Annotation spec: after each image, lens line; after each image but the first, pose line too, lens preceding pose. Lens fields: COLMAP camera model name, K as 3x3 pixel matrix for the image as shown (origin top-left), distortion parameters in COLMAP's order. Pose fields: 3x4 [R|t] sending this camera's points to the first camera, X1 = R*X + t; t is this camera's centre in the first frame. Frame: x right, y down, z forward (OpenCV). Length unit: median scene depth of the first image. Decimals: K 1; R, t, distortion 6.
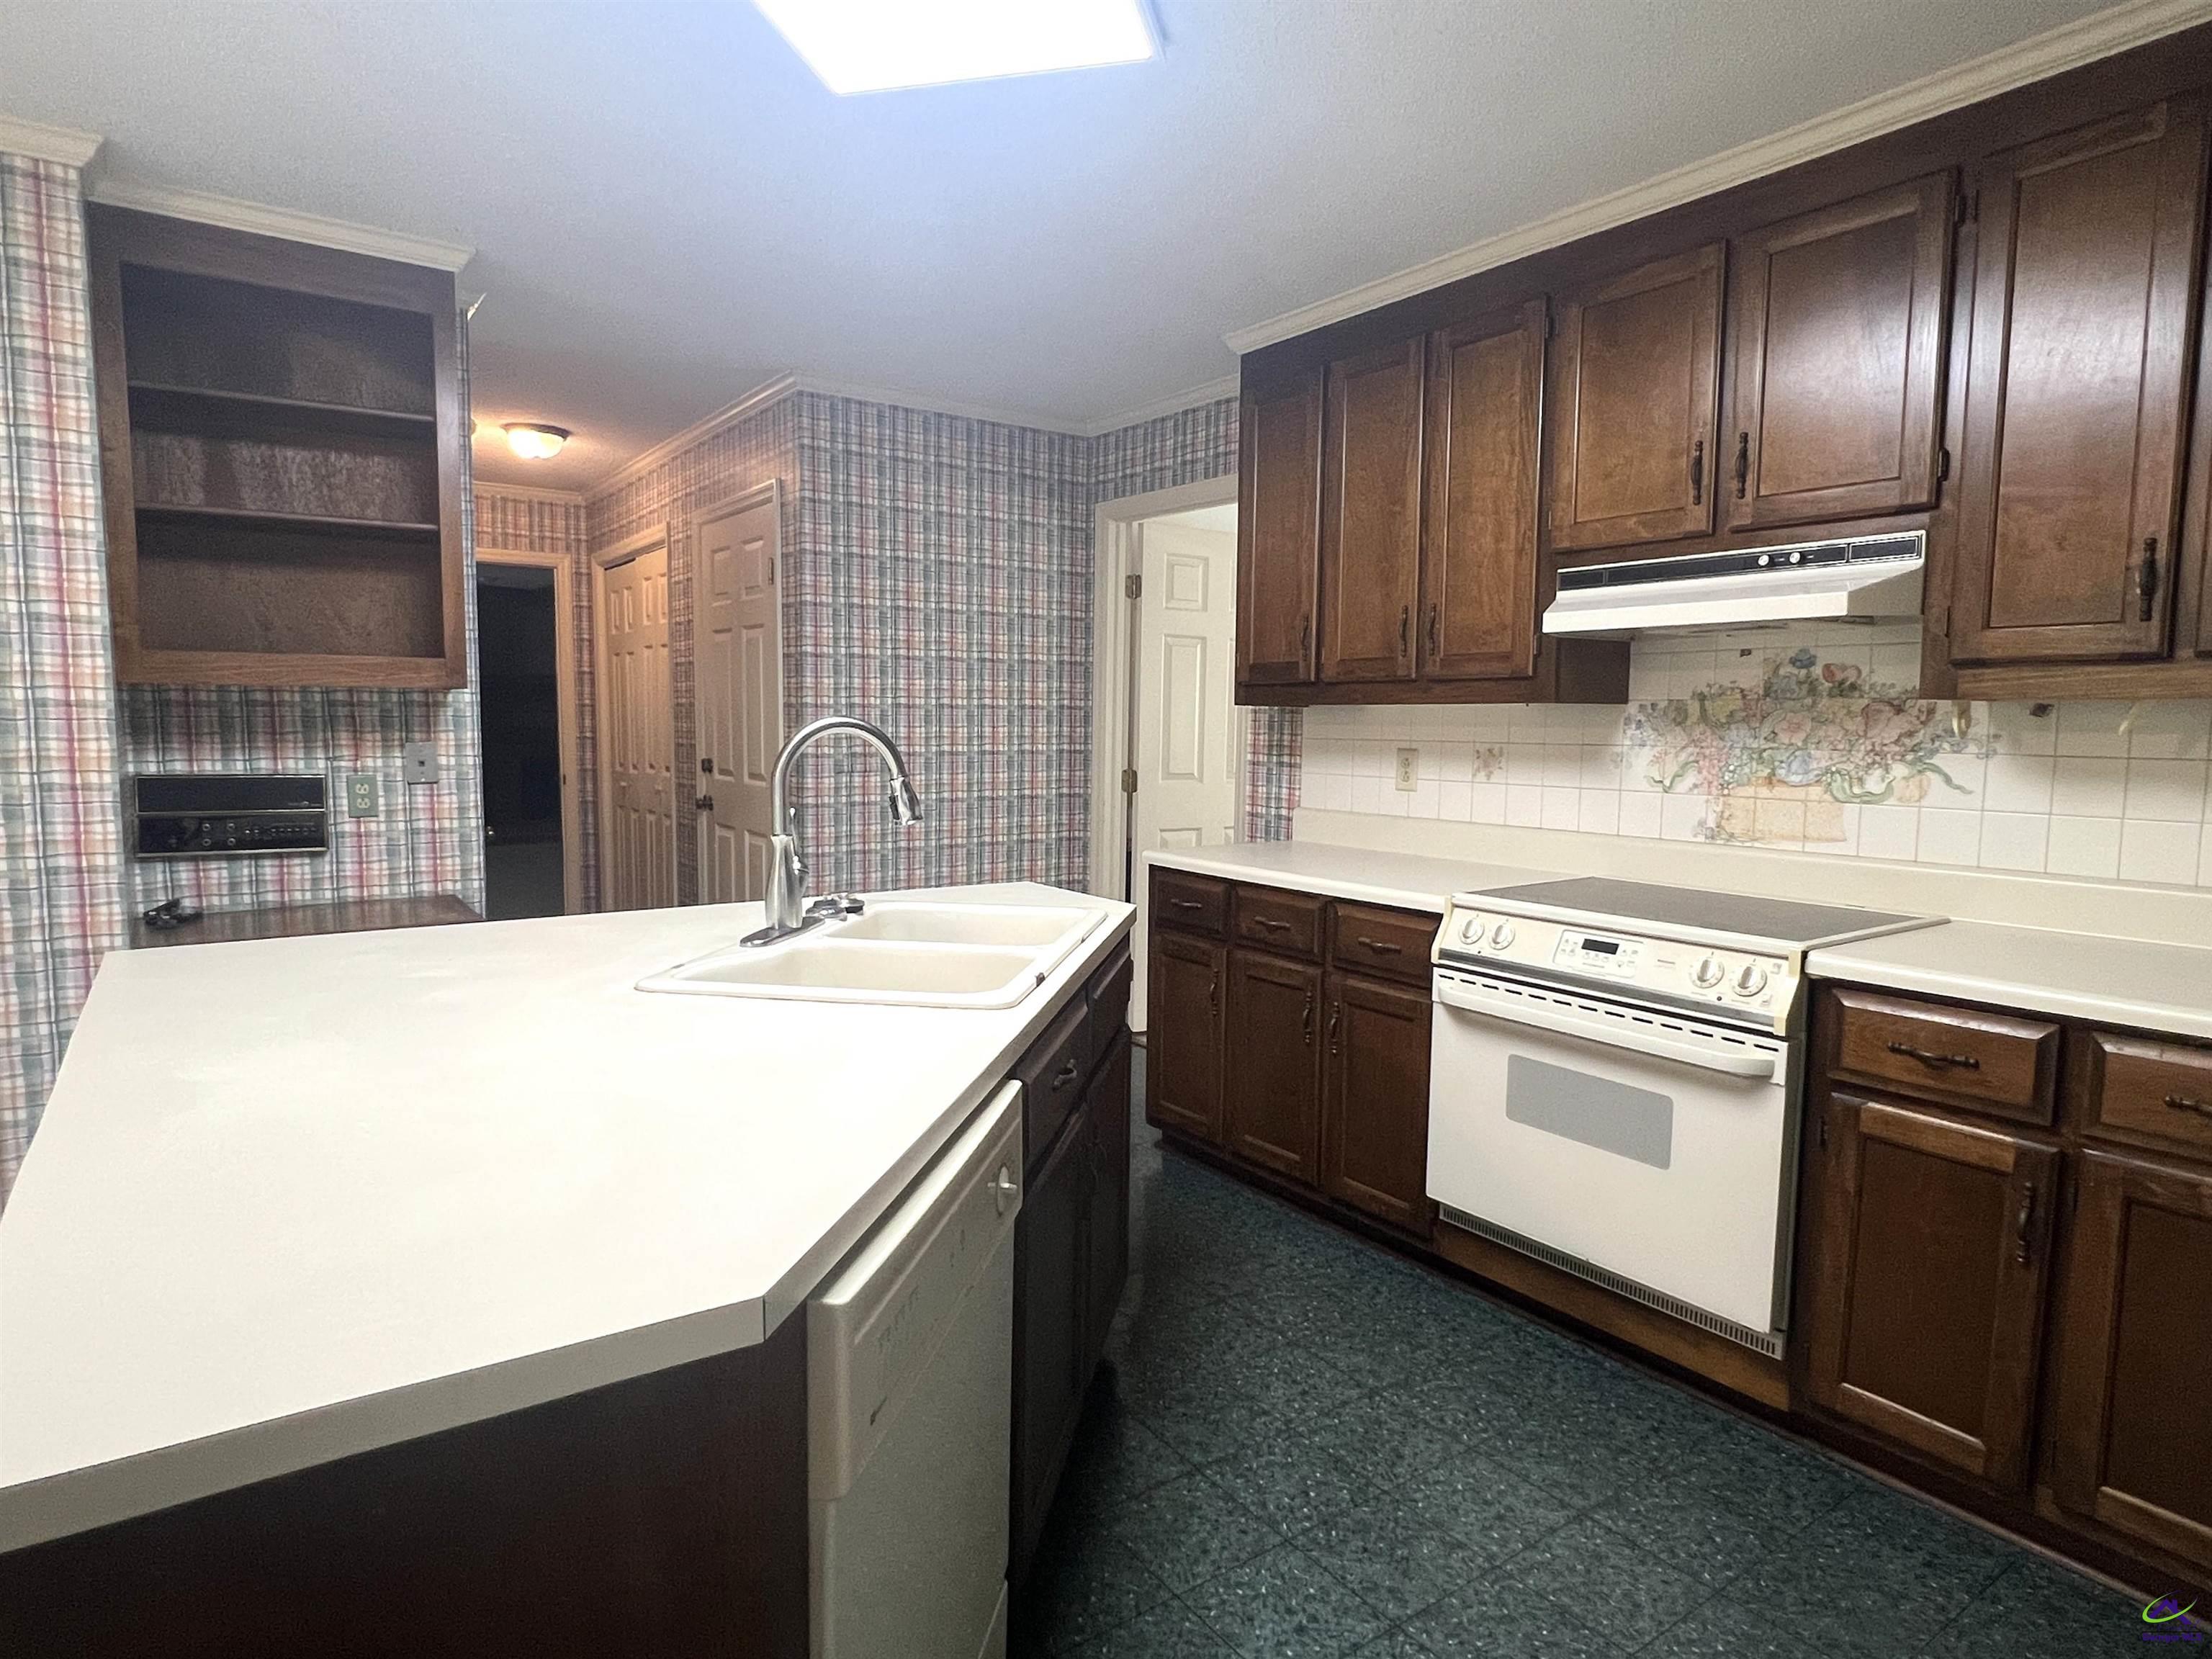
lens RADIAL K [[1280.6, 0, 1103.1], [0, 1280.6, 832.8], [0, 0, 1]] dist [-0.002134, -0.000302]
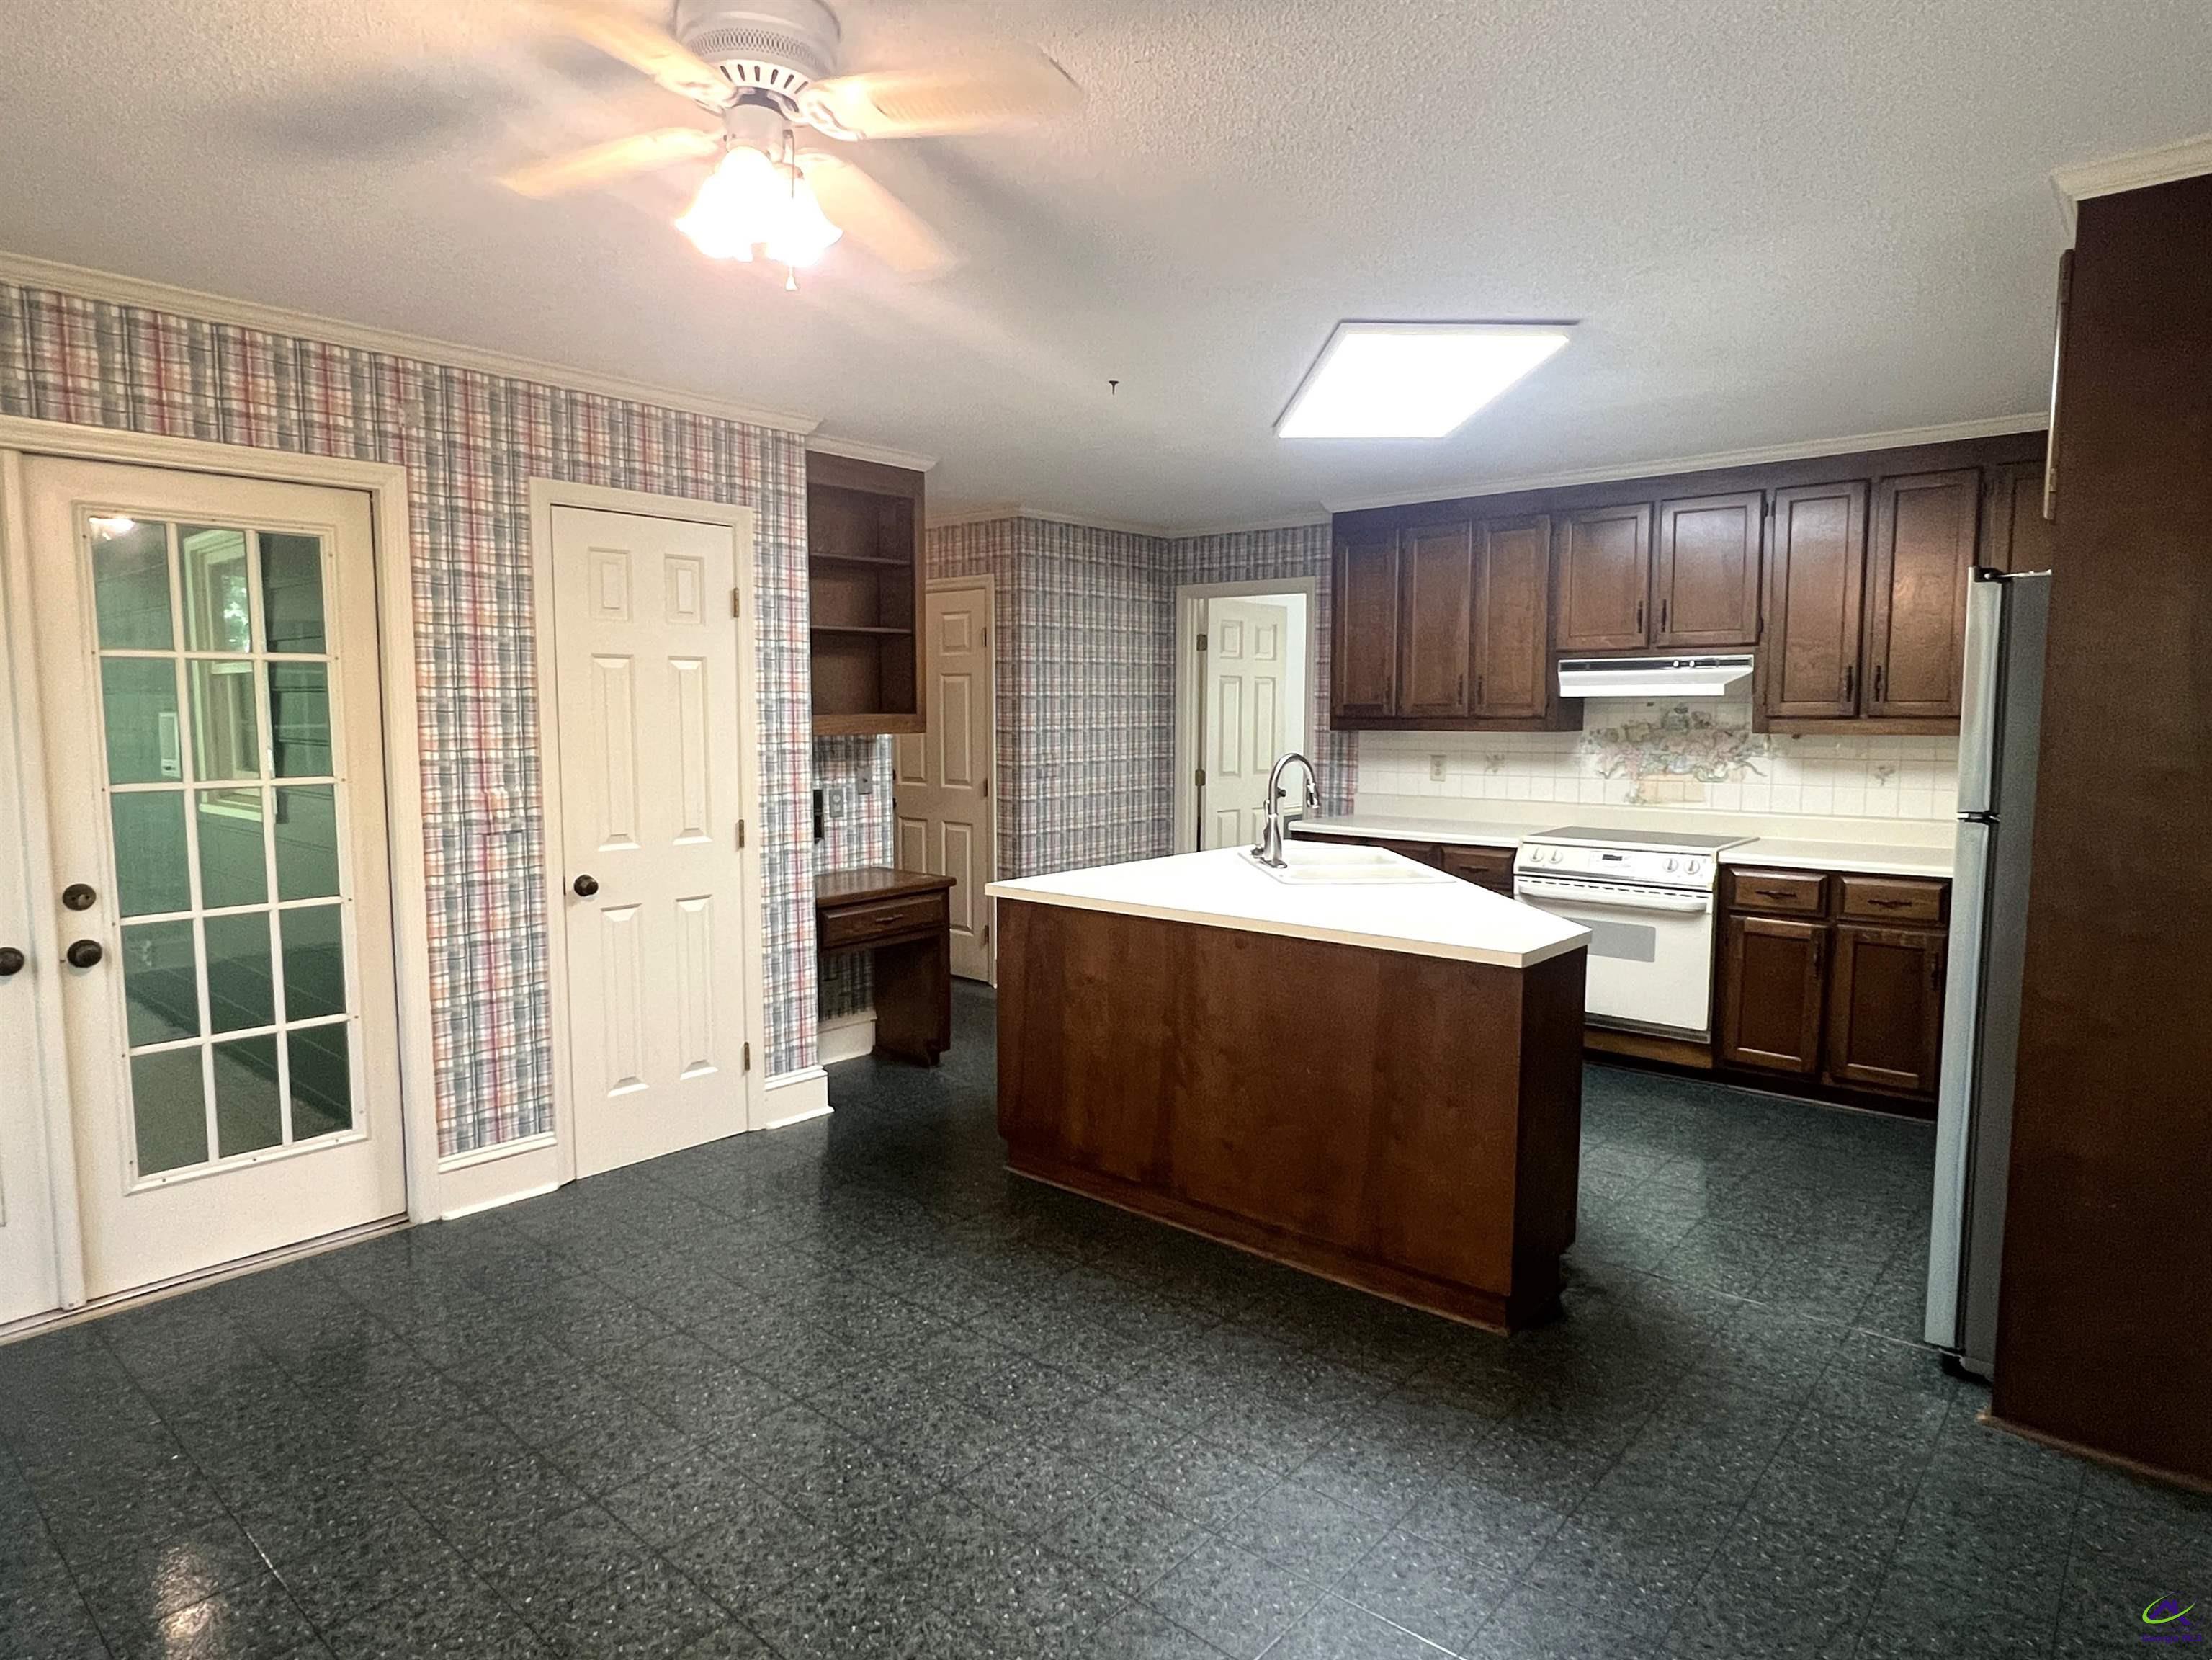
lens RADIAL K [[1320.9, 0, 1108.5], [0, 1320.9, 827.1], [0, 0, 1]] dist [0.002523, -0.000012]
pose [[0.968842, -0.035351, 0.245142, -0.724910], [0.034198, 0.999375, 0.008959, -0.003646], [-0.245306, -0.000296, 0.969446, -0.667908]]
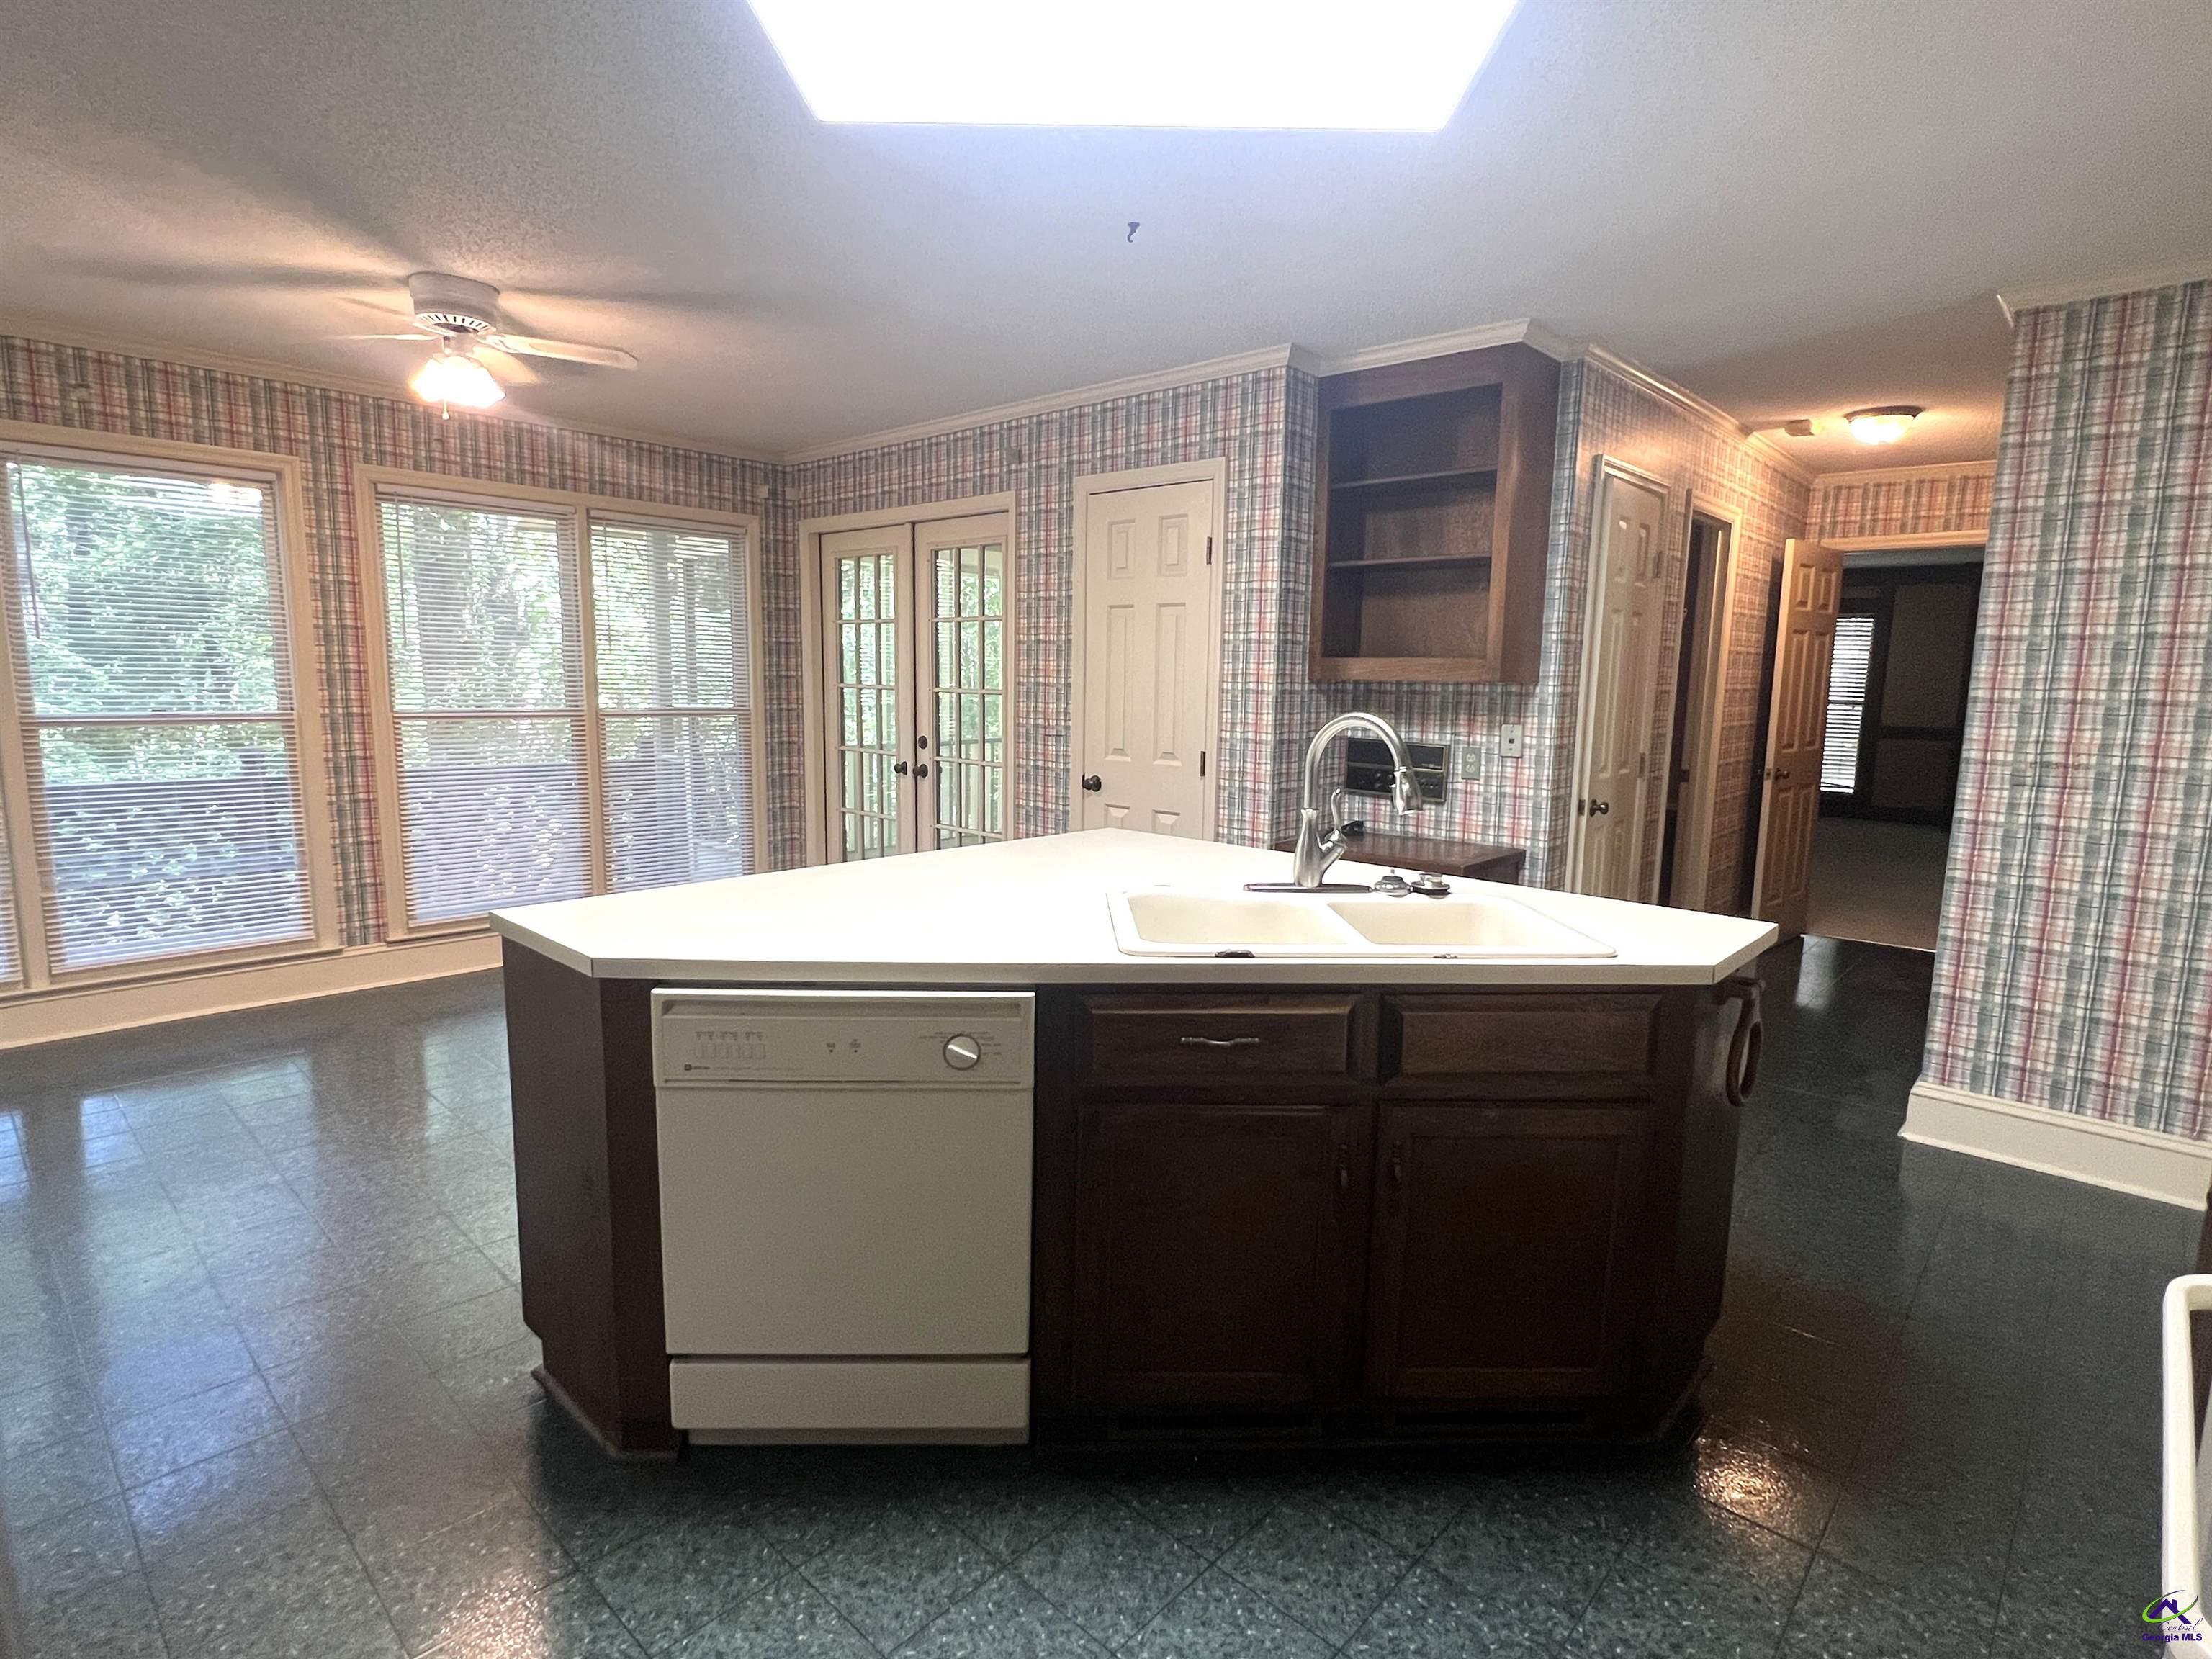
lens RADIAL K [[1106.0, 0, 1104.6], [0, 1106.0, 825.4], [0, 0, 1]] dist [-0.000061, 0.000733]
pose [[0.208201, 0.123946, -0.970201, 0.508460], [-0.105962, 0.988958, 0.103603, -0.048724], [0.972329, 0.081235, 0.219035, 0.431468]]
